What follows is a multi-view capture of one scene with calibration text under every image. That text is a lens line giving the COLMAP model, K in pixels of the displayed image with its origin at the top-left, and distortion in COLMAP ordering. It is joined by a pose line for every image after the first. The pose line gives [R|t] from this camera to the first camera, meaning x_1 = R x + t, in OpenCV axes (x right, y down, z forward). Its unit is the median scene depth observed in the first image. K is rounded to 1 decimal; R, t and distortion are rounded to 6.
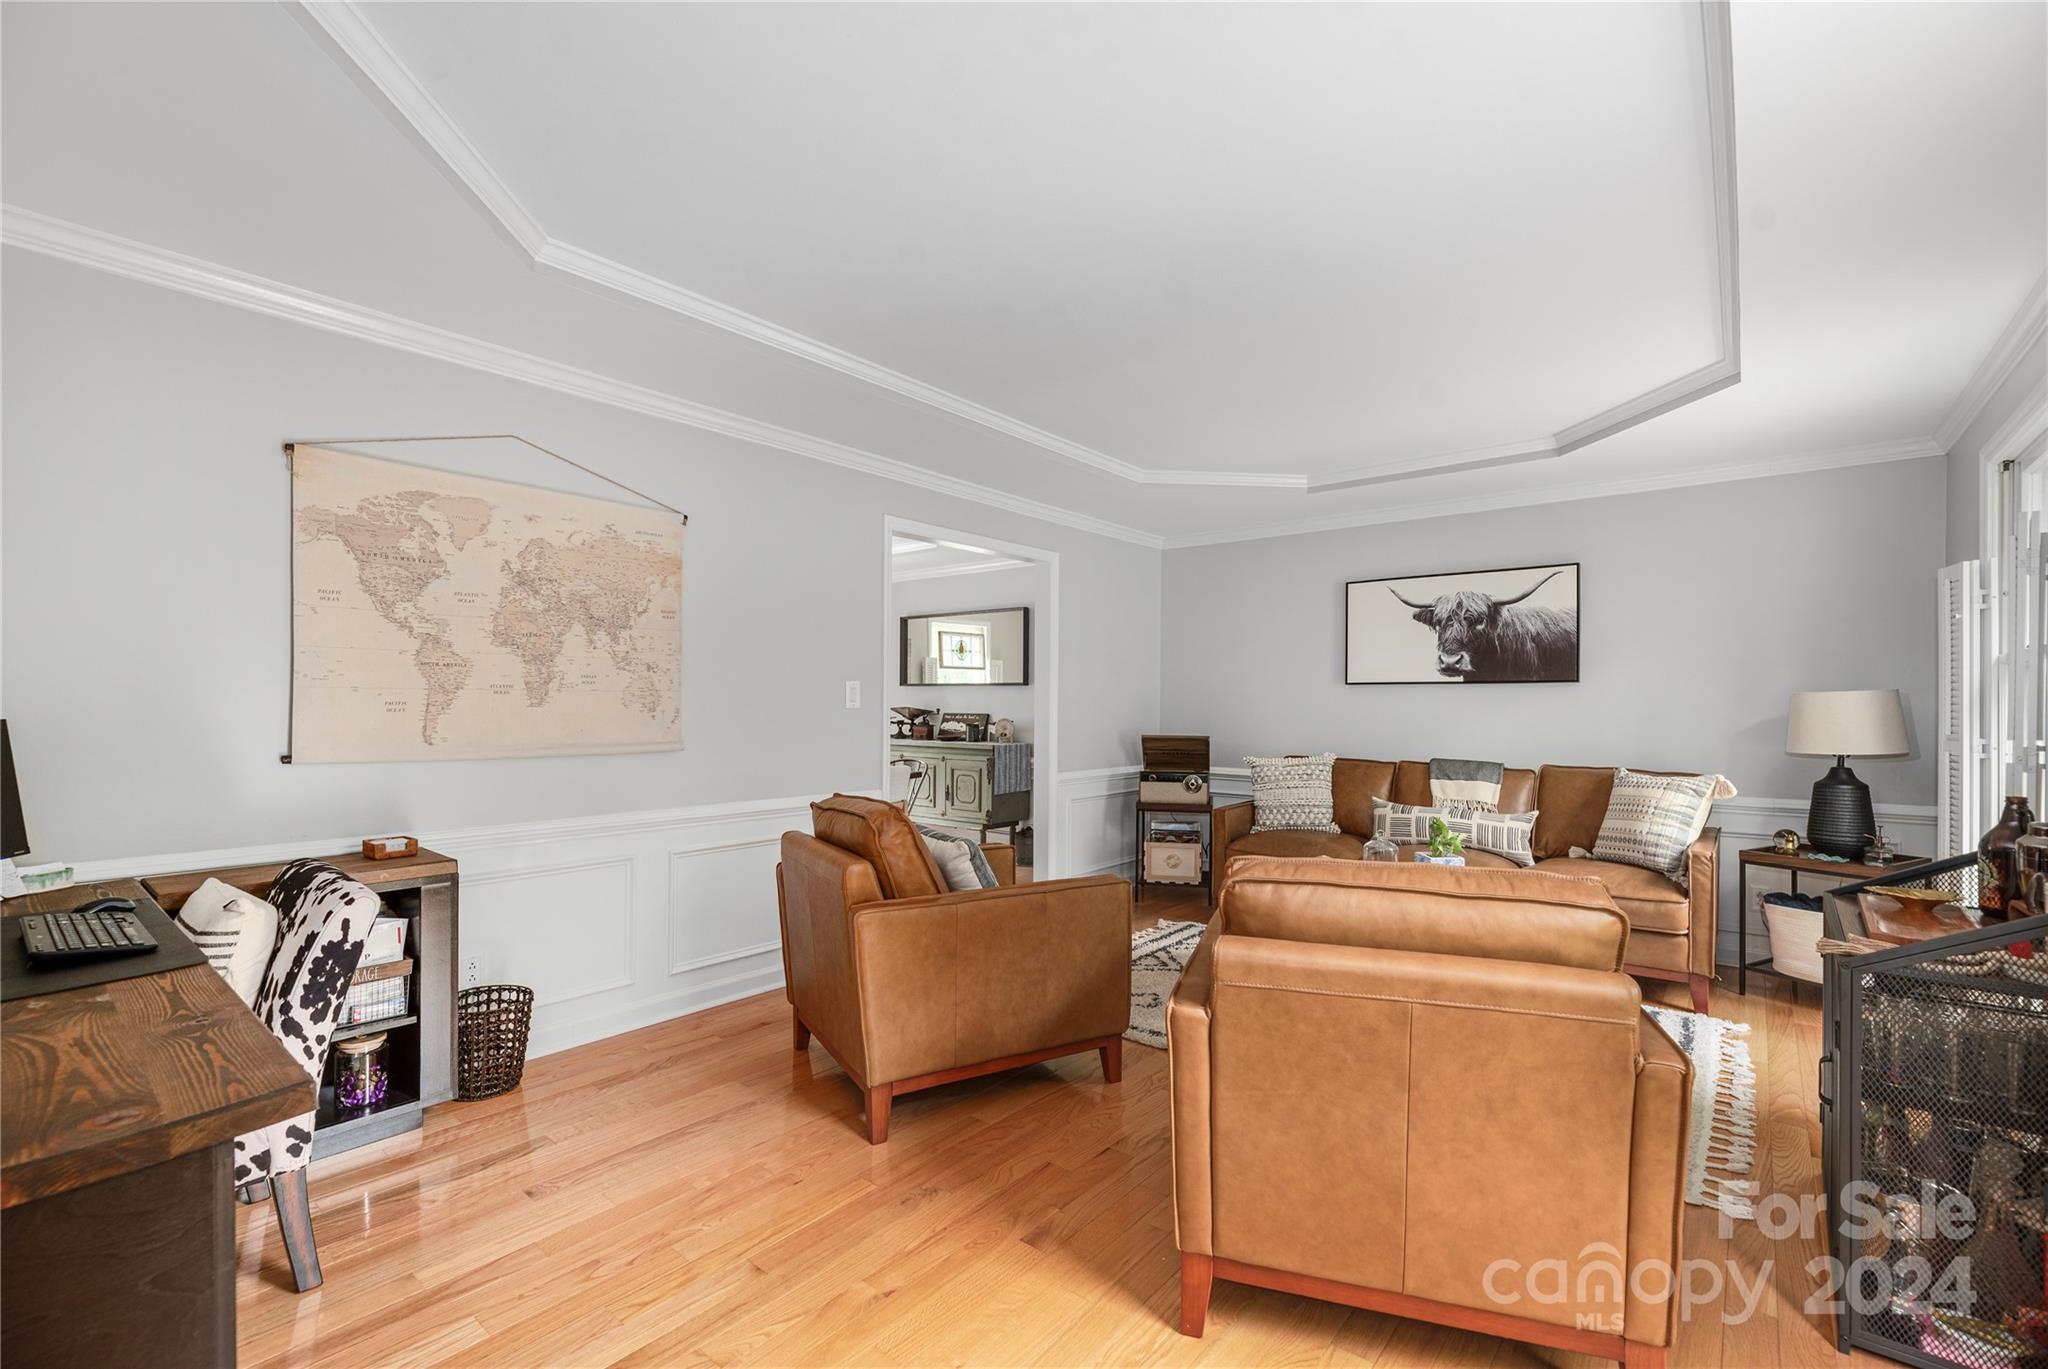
lens RADIAL K [[873.4, 0, 1035.3], [0, 873.4, 716.0], [0, 0, 1]] dist [0.000118, 0.000051]
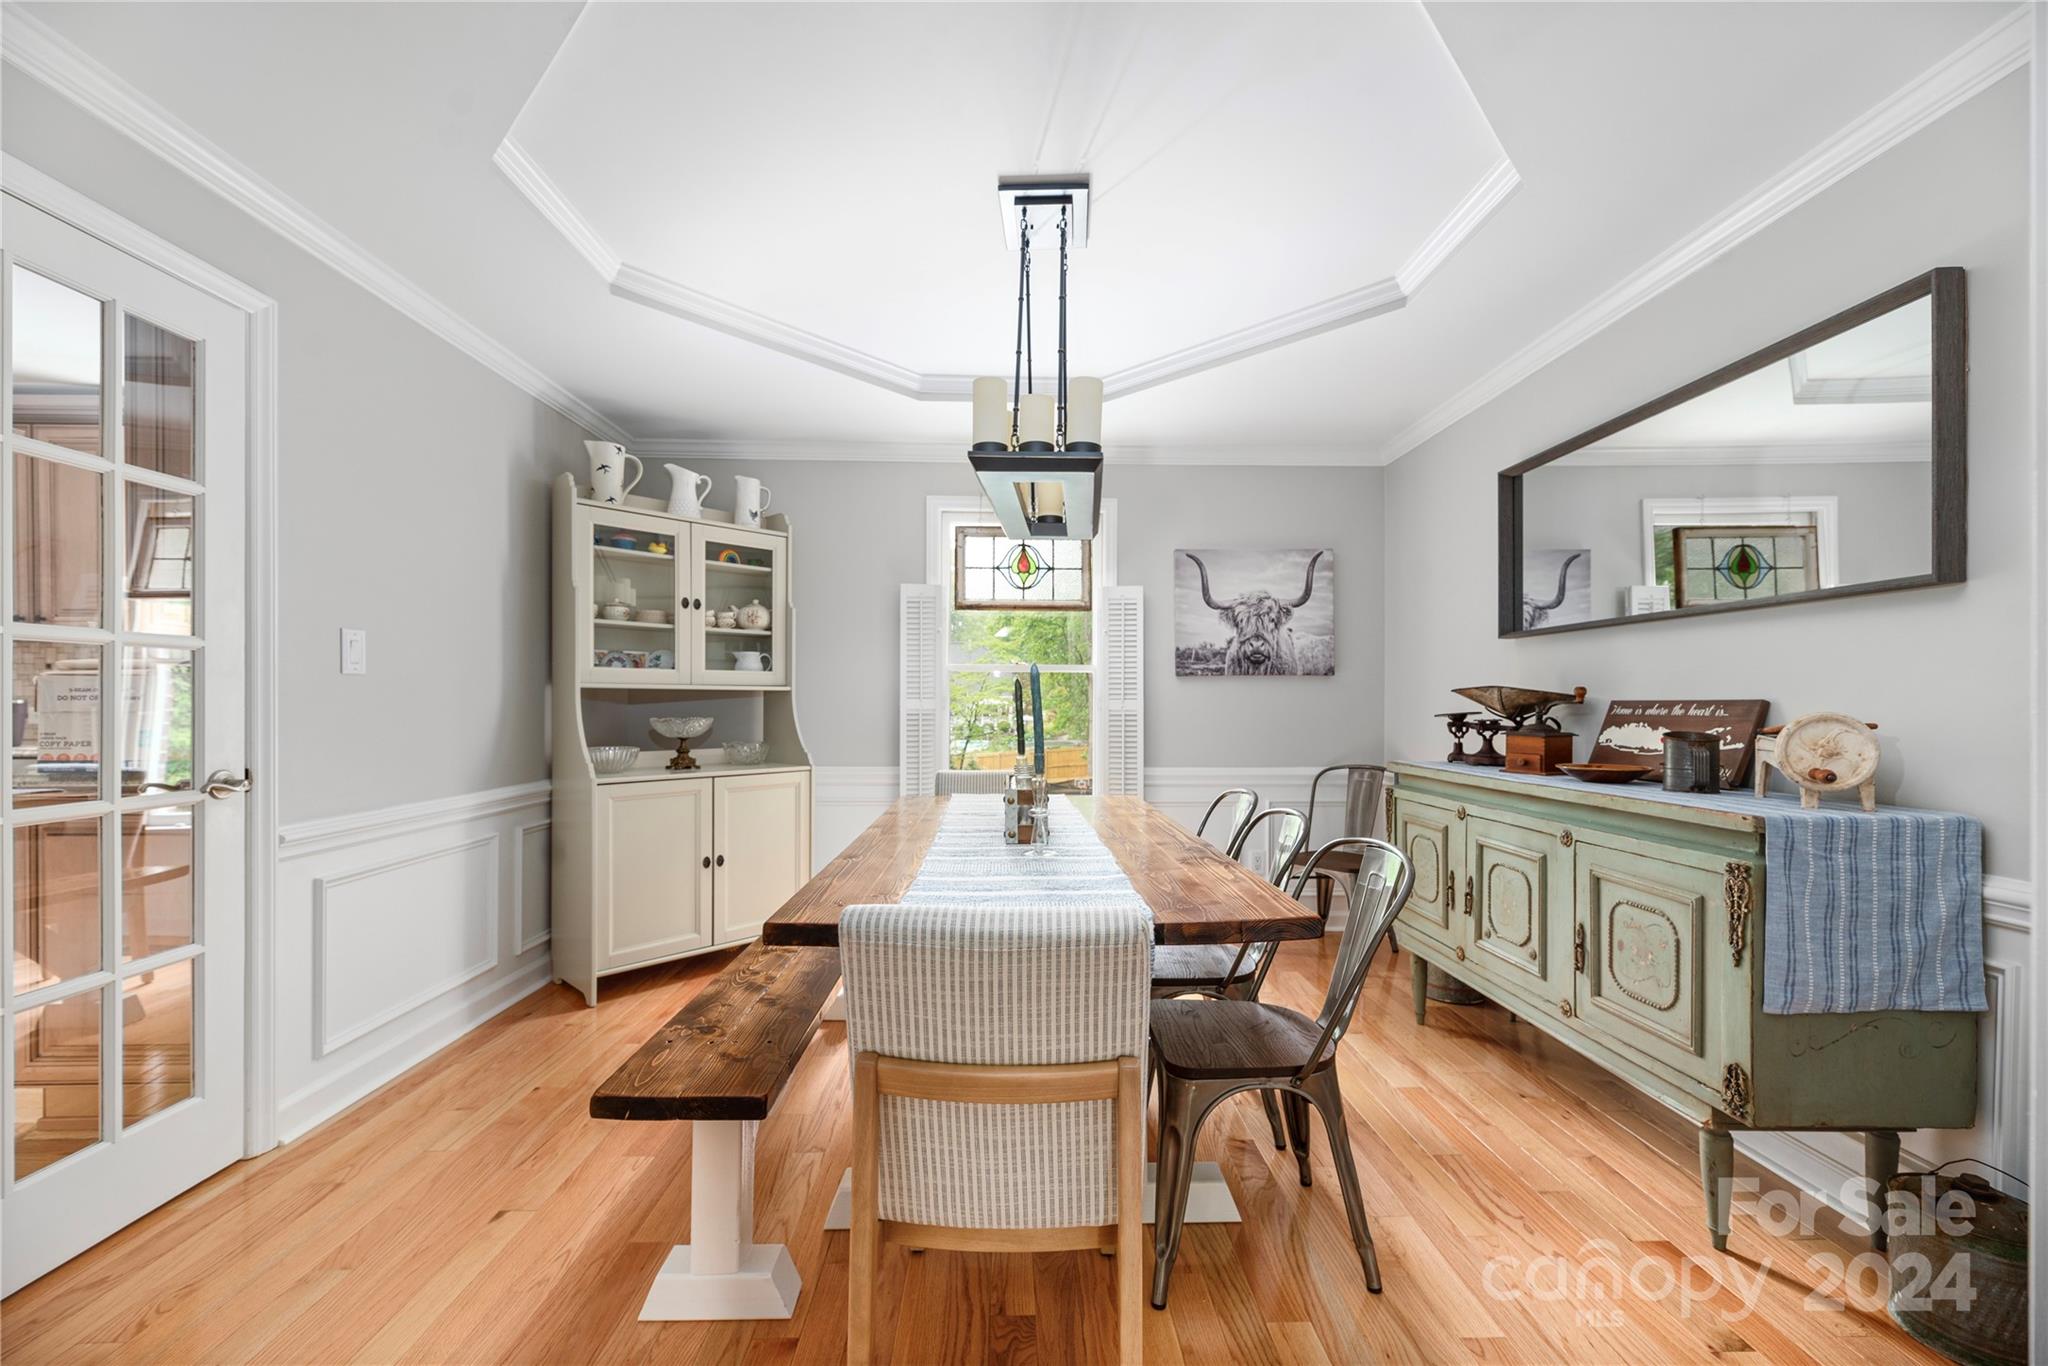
lens RADIAL K [[824.8, 0, 1018.1], [0, 824.8, 703.5], [0, 0, 1]] dist [0.000879, 0.000087]
pose [[0.644584, -0.009289, -0.764477, -0.003192], [-0.004901, 0.999855, -0.016282, 0.006601], [0.764518, 0.014242, 0.644445, 0.882268]]
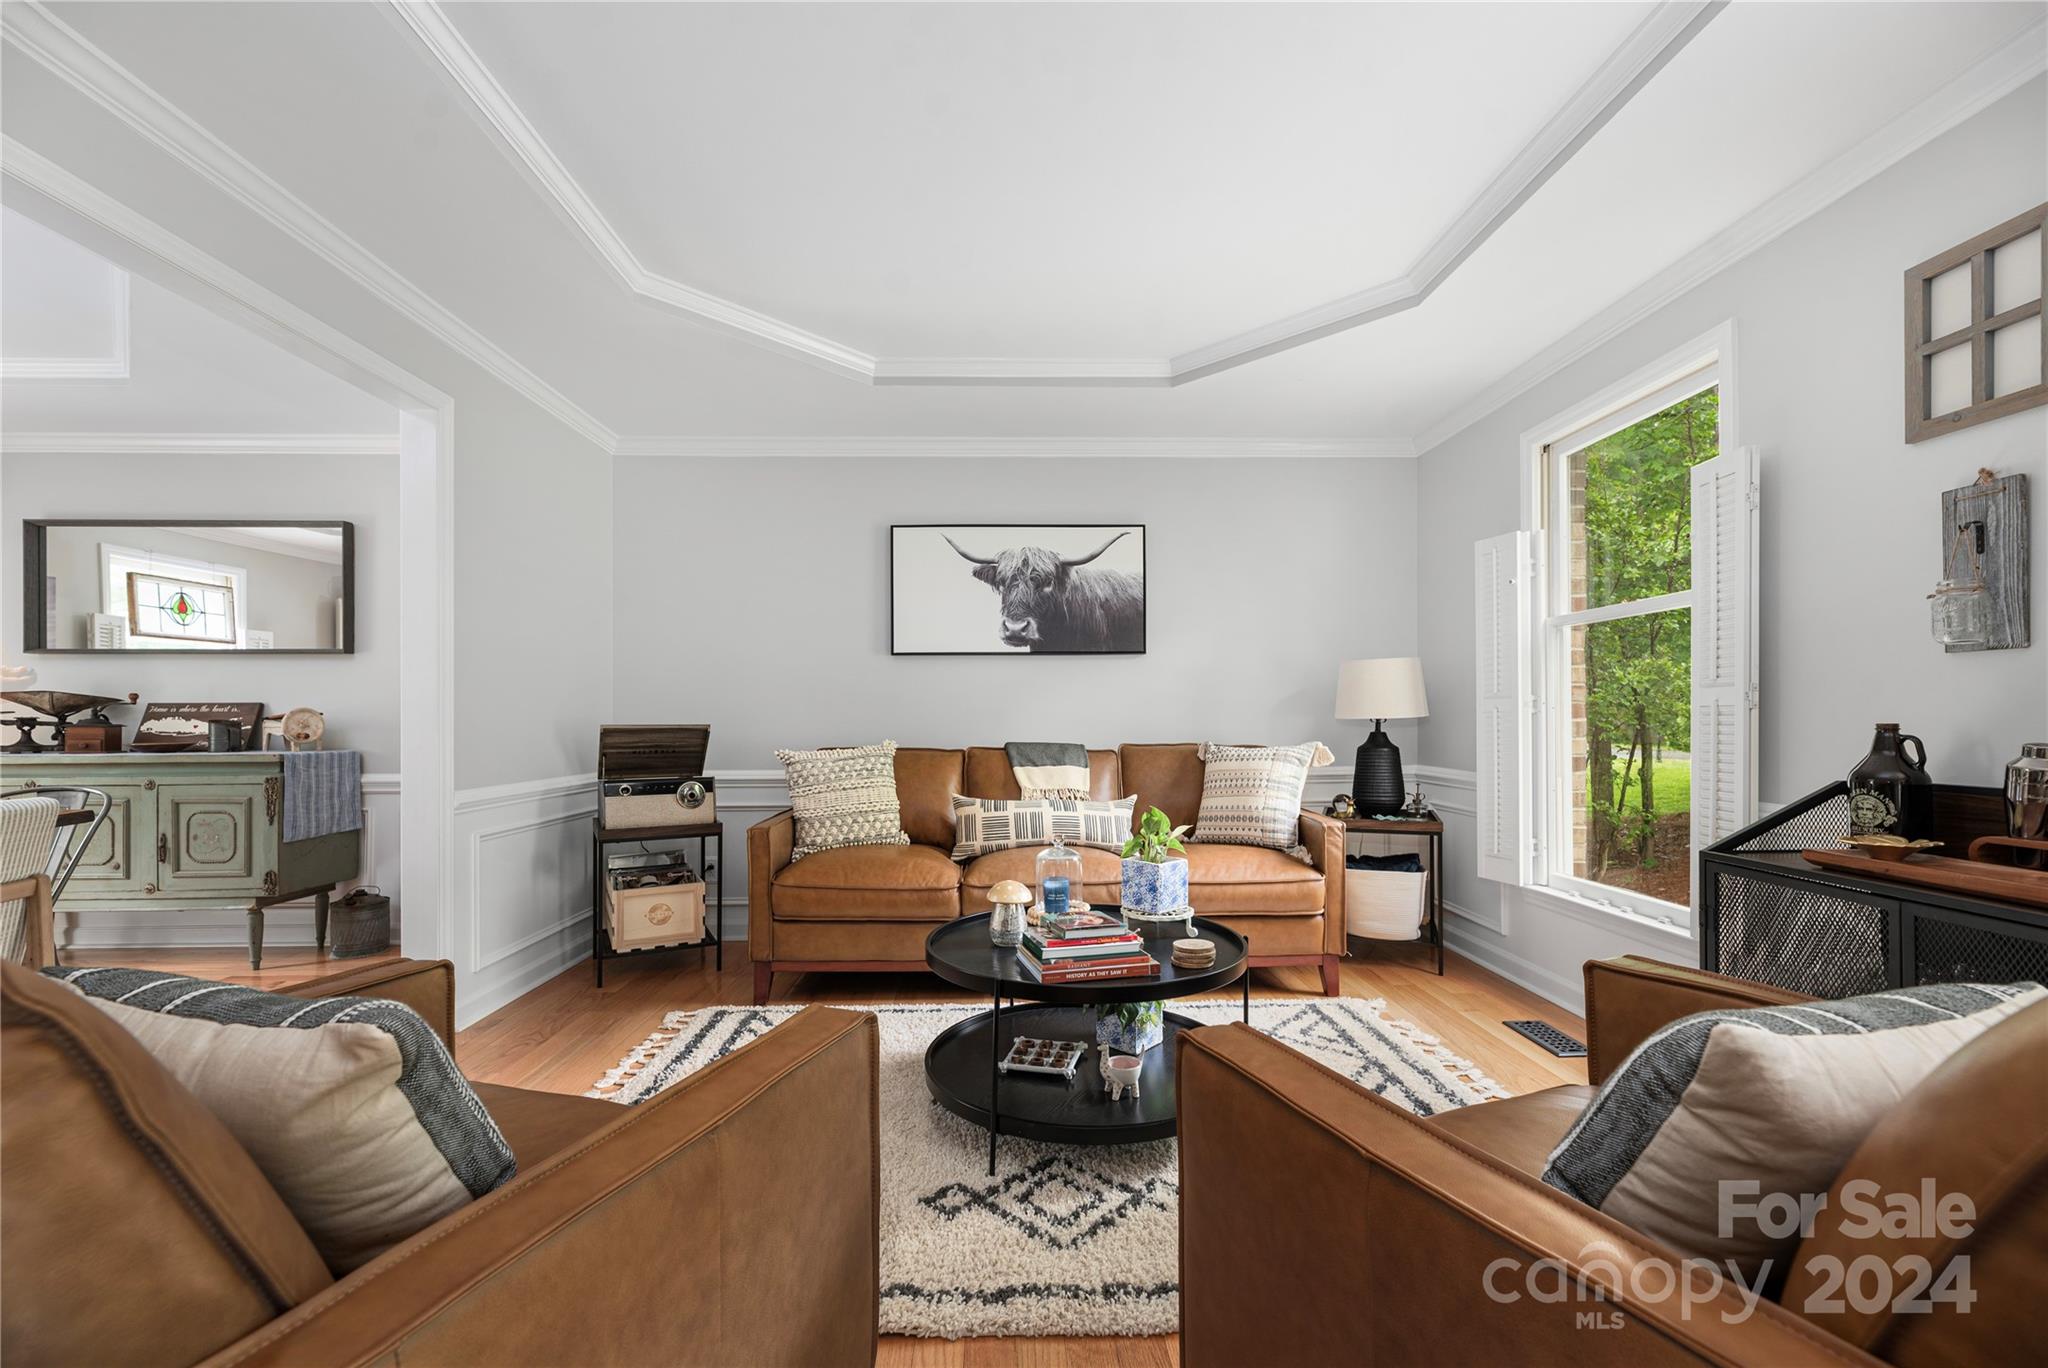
lens RADIAL K [[845.4, 0, 1027.5], [0, 845.4, 719.0], [0, 0, 1]] dist [0.002802, 0.000250]
pose [[0.757006, -0.009940, 0.653333, -0.052253], [0.018355, 0.999813, -0.006057, 0.029435], [-0.653150, 0.016577, 0.757047, 0.354597]]
